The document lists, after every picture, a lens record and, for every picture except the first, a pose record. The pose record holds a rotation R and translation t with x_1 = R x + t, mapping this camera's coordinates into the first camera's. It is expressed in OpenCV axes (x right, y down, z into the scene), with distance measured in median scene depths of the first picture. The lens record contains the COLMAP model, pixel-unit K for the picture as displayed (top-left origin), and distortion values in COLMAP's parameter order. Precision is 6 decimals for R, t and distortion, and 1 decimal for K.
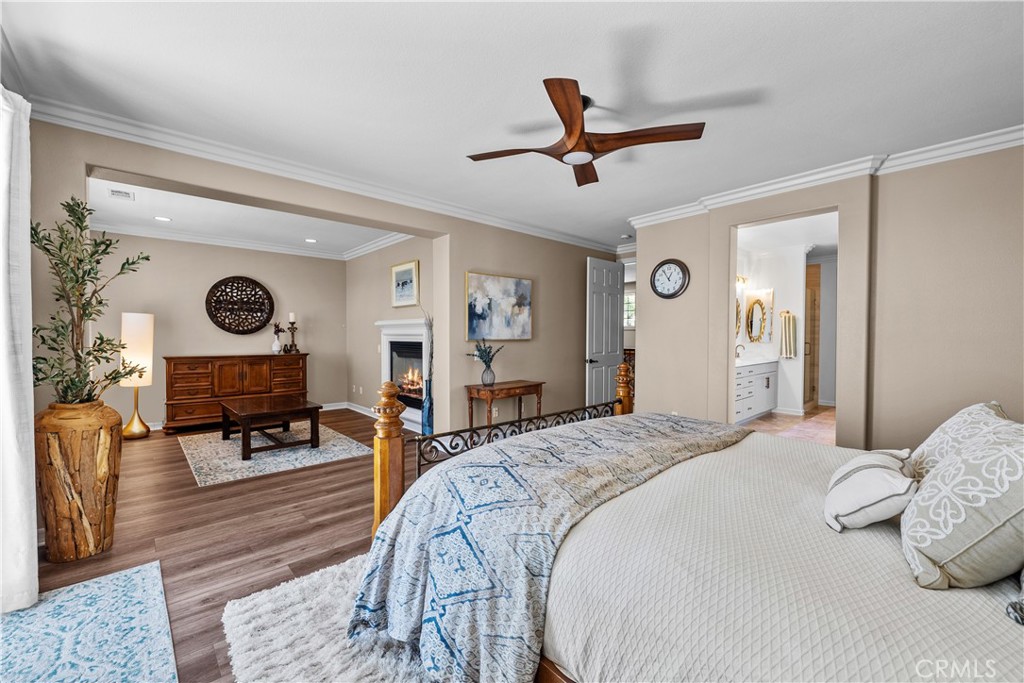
lens RADIAL K [[405.6, 0, 512.0], [0, 405.6, 341.5], [0, 0, 1]] dist [-0.000683, -0.000026]
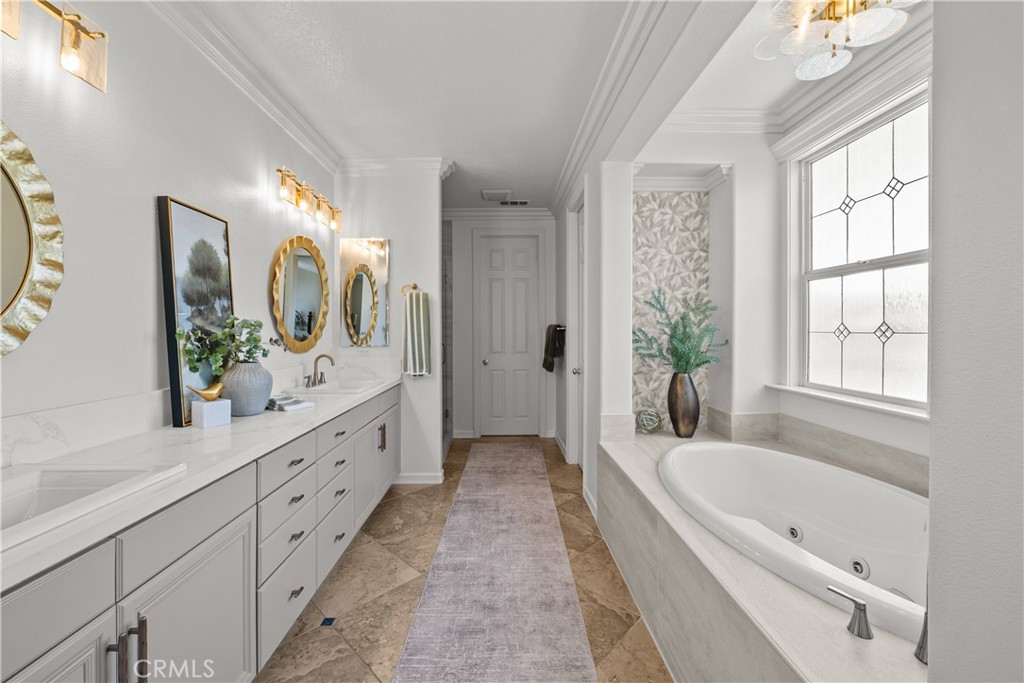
lens RADIAL K [[405.6, 0, 512.0], [0, 405.6, 341.5], [0, 0, 1]] dist [-0.000683, -0.000026]
pose [[0.645666, -0.021868, 0.763307, 0.192853], [0.012875, 0.999760, 0.017751, -0.005564], [-0.763511, -0.001633, 0.645792, 0.302517]]
